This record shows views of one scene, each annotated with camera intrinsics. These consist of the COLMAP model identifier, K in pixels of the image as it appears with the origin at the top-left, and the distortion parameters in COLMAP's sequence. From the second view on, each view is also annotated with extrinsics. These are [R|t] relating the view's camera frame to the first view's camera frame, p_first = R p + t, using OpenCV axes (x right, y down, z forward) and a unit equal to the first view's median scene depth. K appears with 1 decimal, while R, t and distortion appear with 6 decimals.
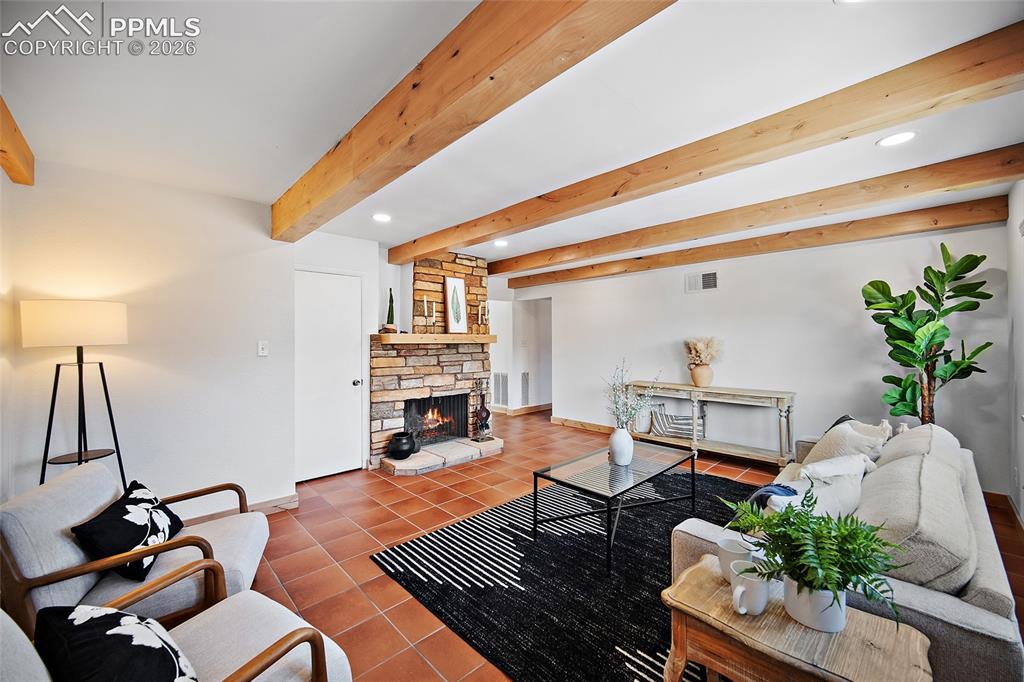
lens RADIAL K [[405.3, 0, 514.9], [0, 405.3, 340.9], [0, 0, 1]] dist [-0.010045, 0.000929]
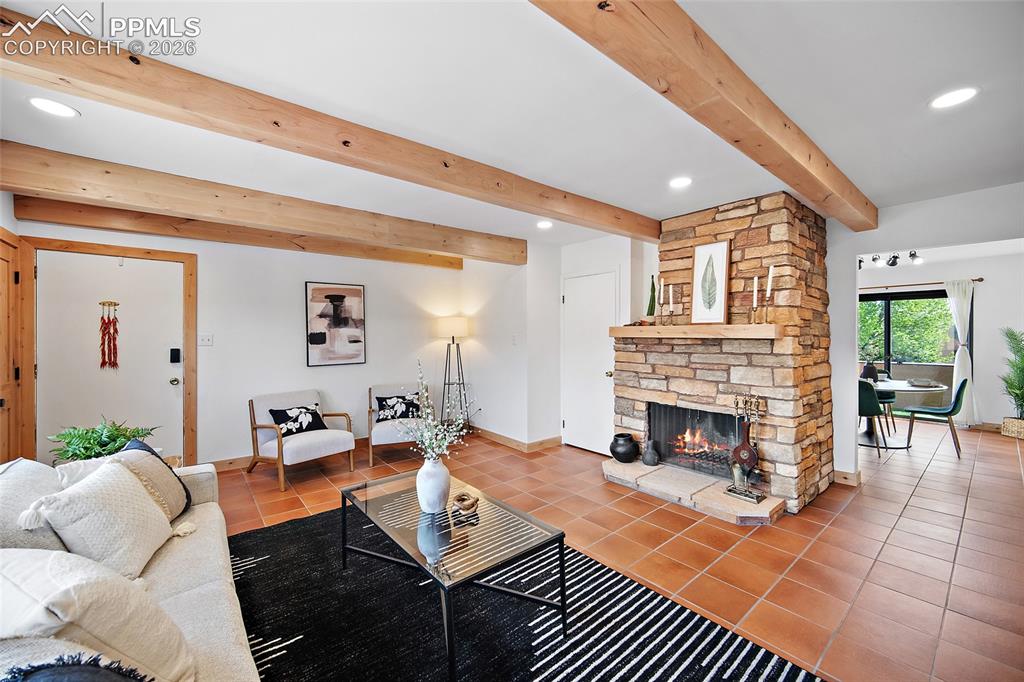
lens RADIAL K [[405.3, 0, 507.3], [0, 405.3, 337.6], [0, 0, 1]] dist [-0.010045, 0.000929]
pose [[-0.093543, 0.014144, -0.995515, 0.592927], [0.001006, 0.999900, 0.014112, -0.005092], [0.995615, 0.000319, -0.093548, 0.739404]]
